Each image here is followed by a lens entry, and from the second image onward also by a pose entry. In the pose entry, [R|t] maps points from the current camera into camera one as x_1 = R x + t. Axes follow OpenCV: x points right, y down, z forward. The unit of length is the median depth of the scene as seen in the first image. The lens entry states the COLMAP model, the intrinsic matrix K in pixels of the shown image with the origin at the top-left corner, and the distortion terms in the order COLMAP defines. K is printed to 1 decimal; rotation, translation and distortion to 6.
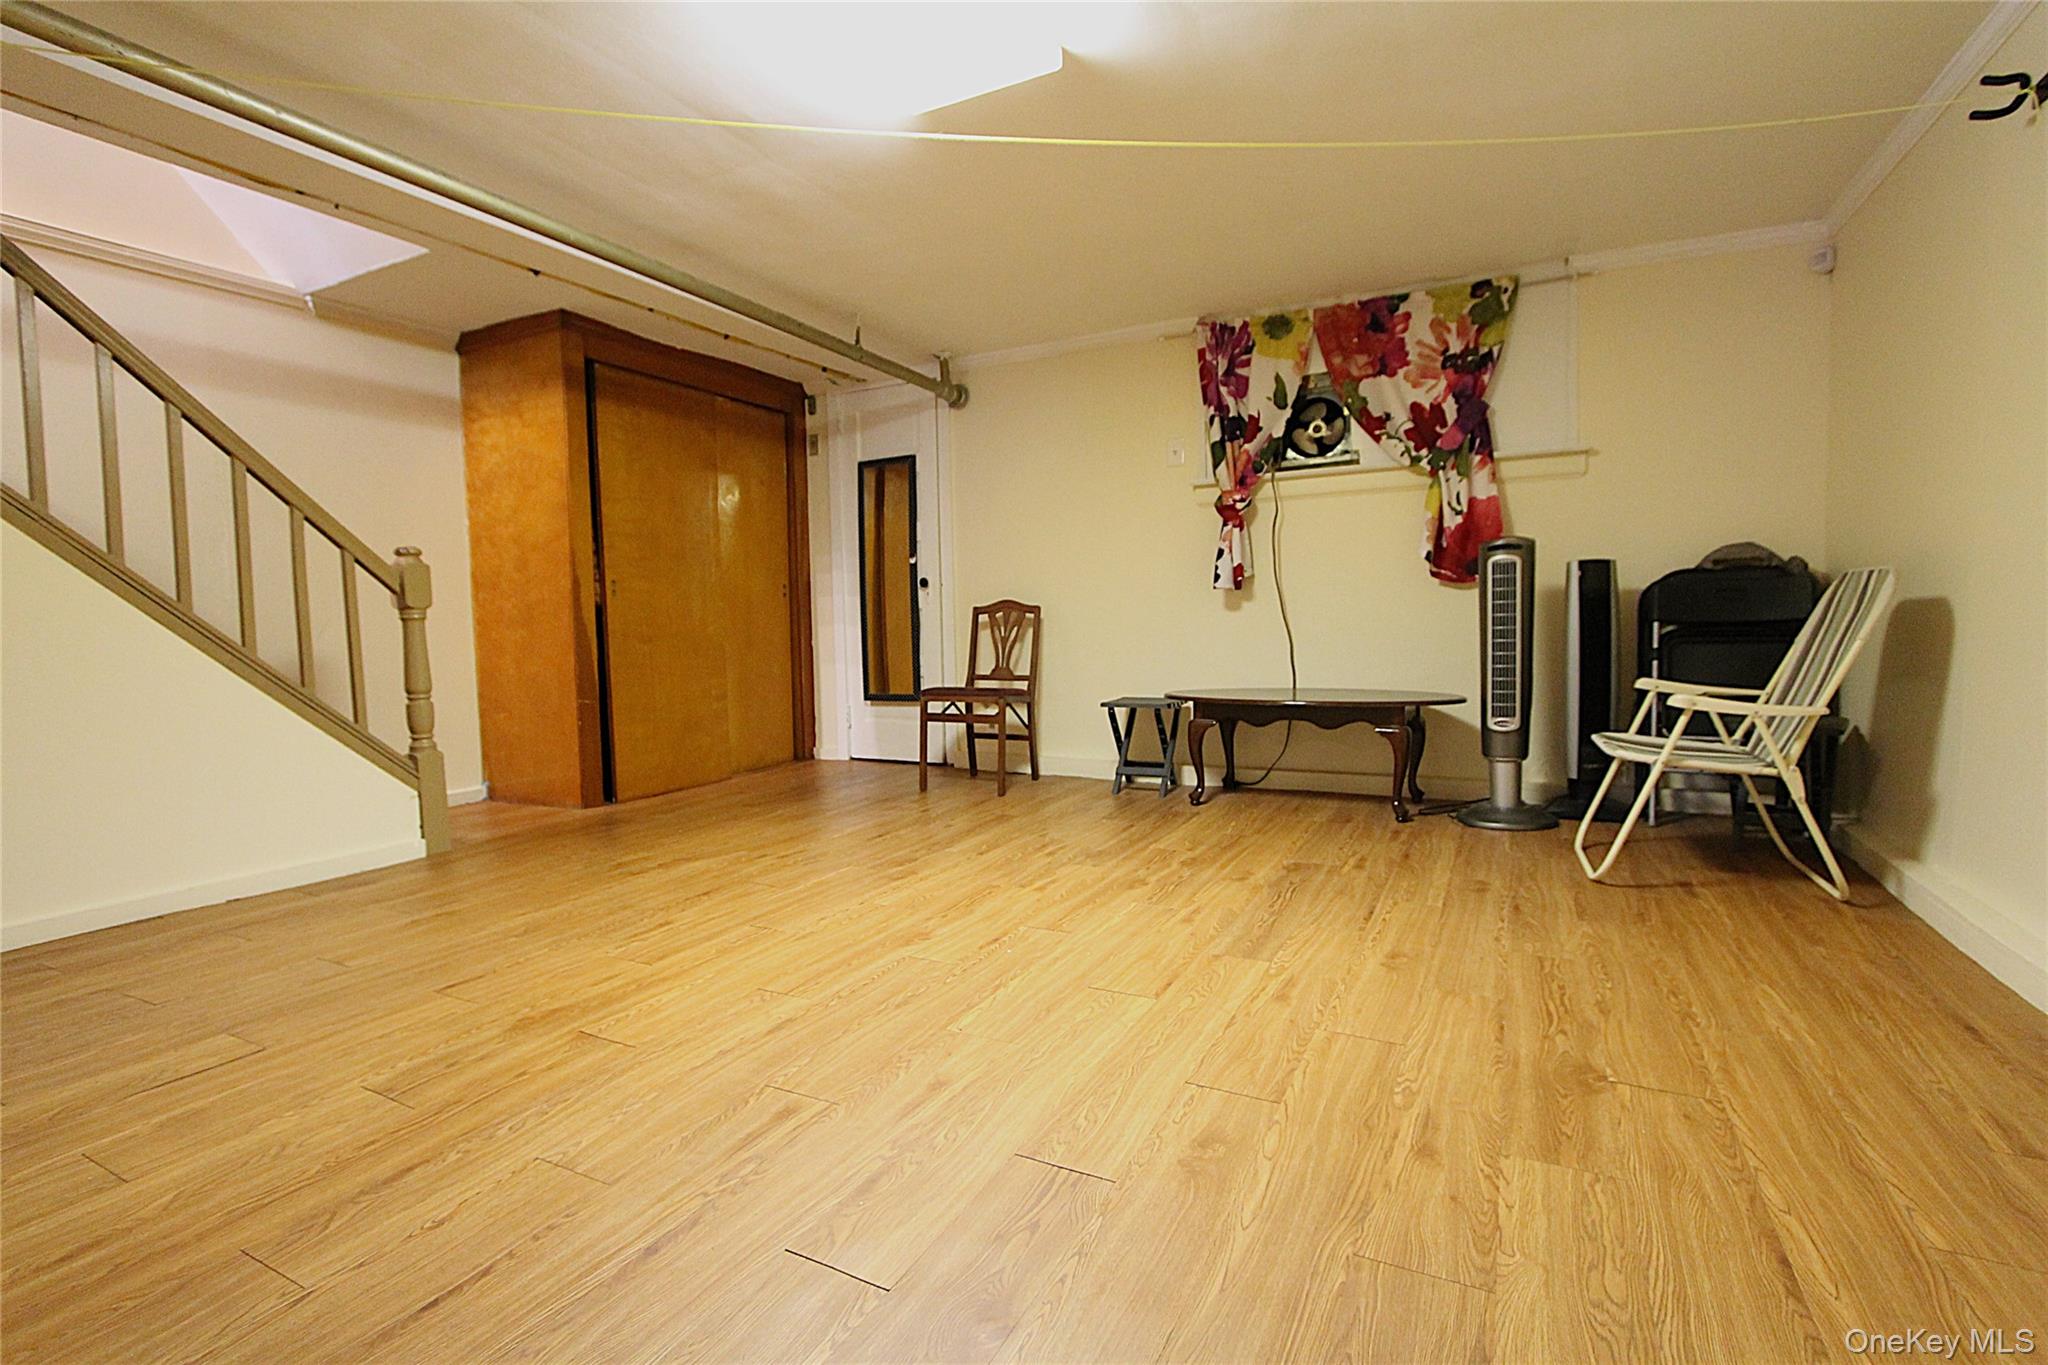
lens RADIAL K [[941.9, 0, 1019.9], [0, 941.9, 674.3], [0, 0, 1]] dist [-0.009374, -0.000440]
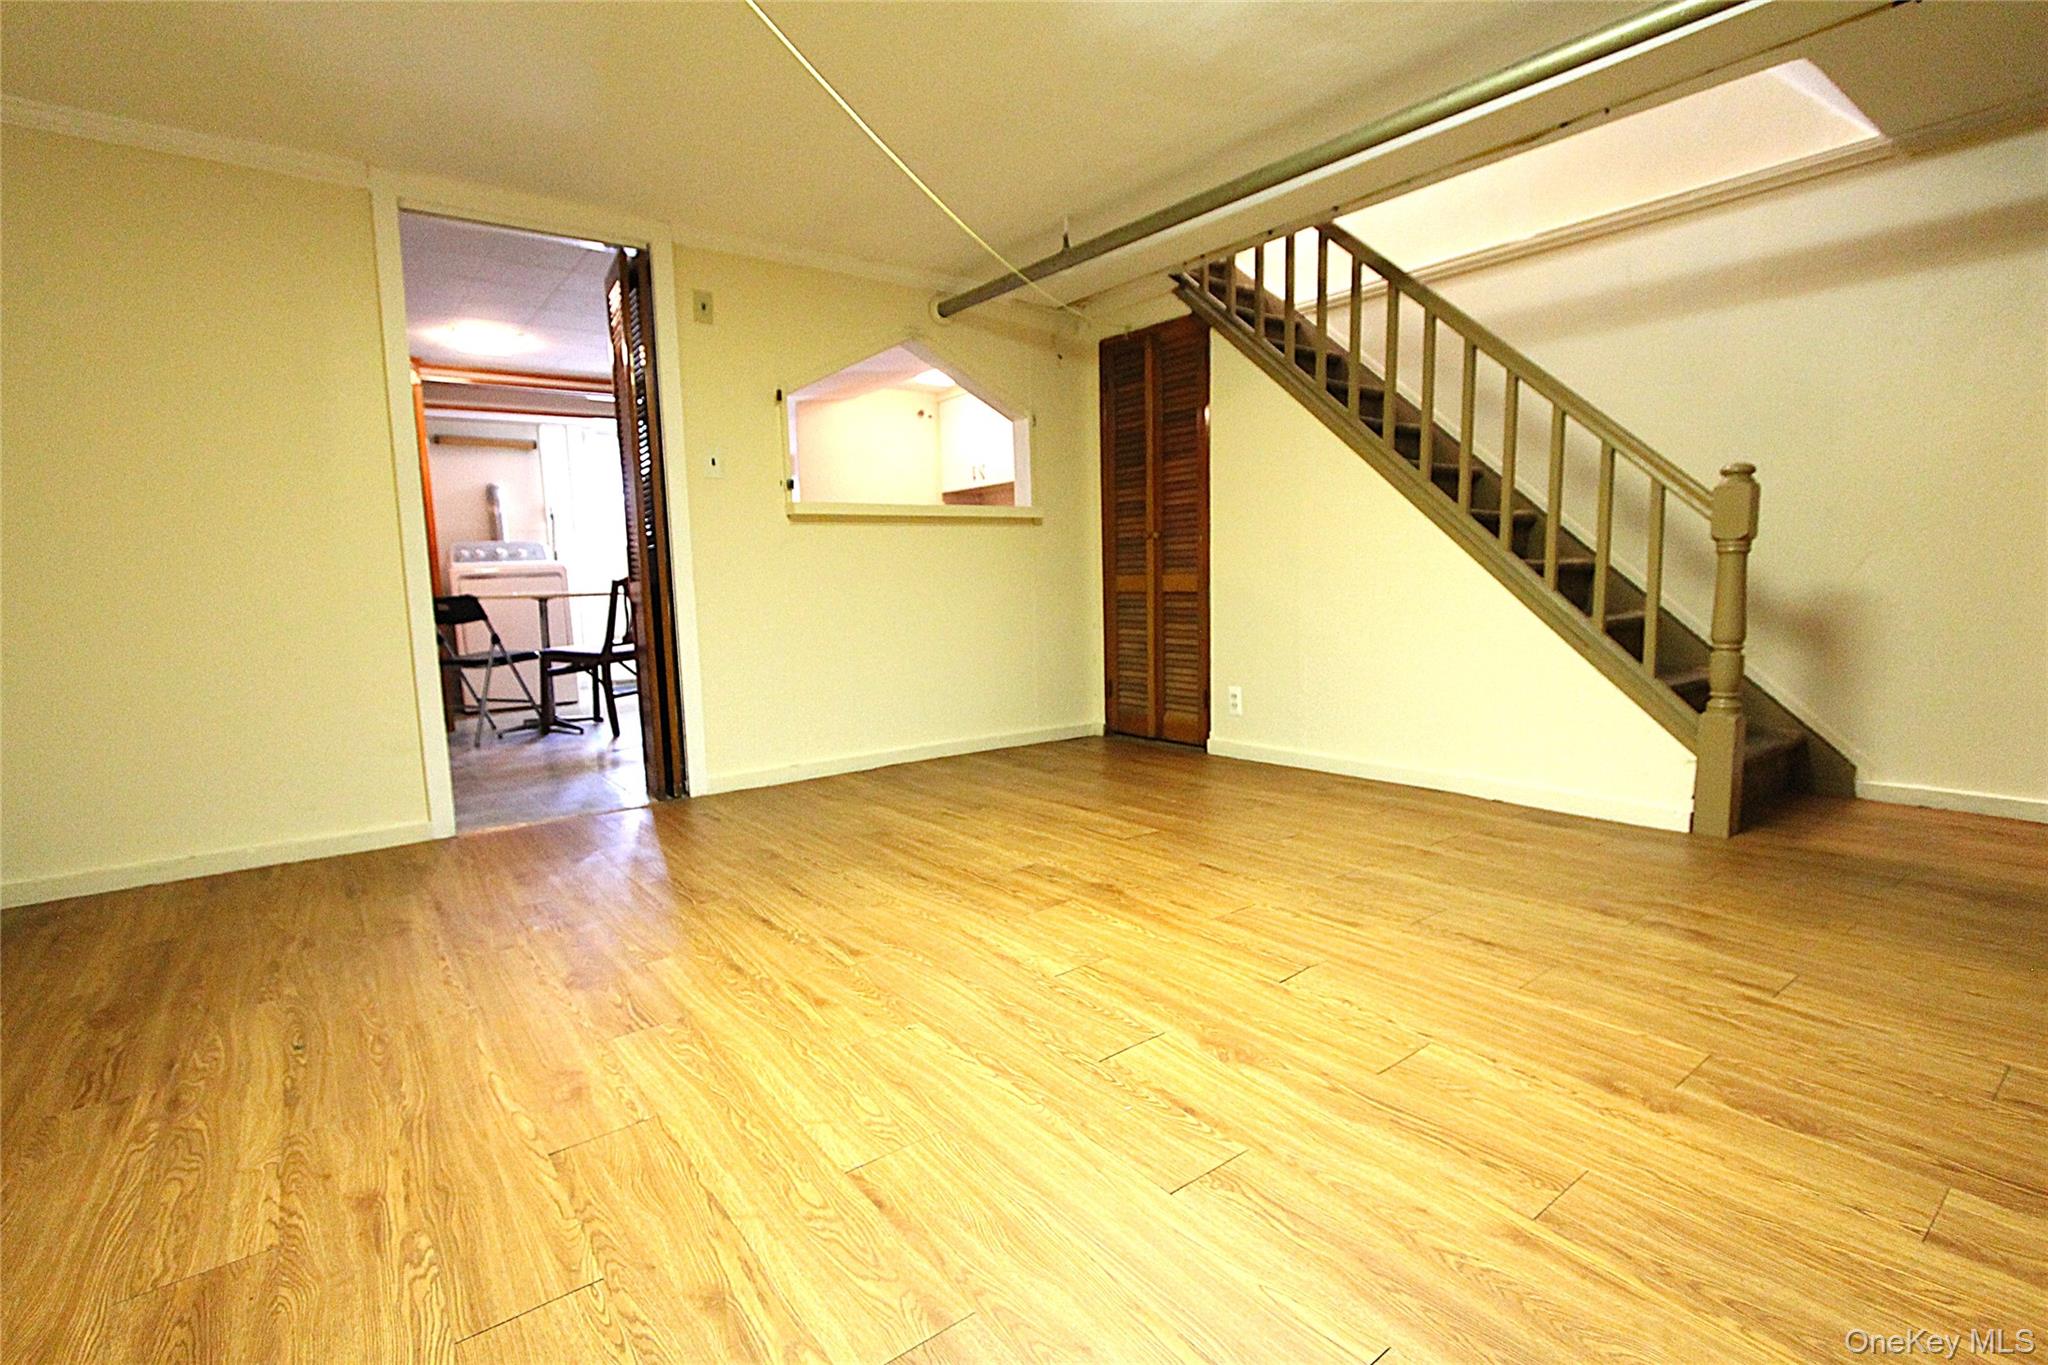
lens RADIAL K [[941.9, 0, 1021.0], [0, 941.9, 693.6], [0, 0, 1]] dist [-0.009374, -0.000440]
pose [[-0.417044, 0.143230, -0.897530, 0.684895], [-0.013869, 0.986387, 0.163855, -0.115886], [0.908781, 0.080782, -0.409380, 1.430943]]
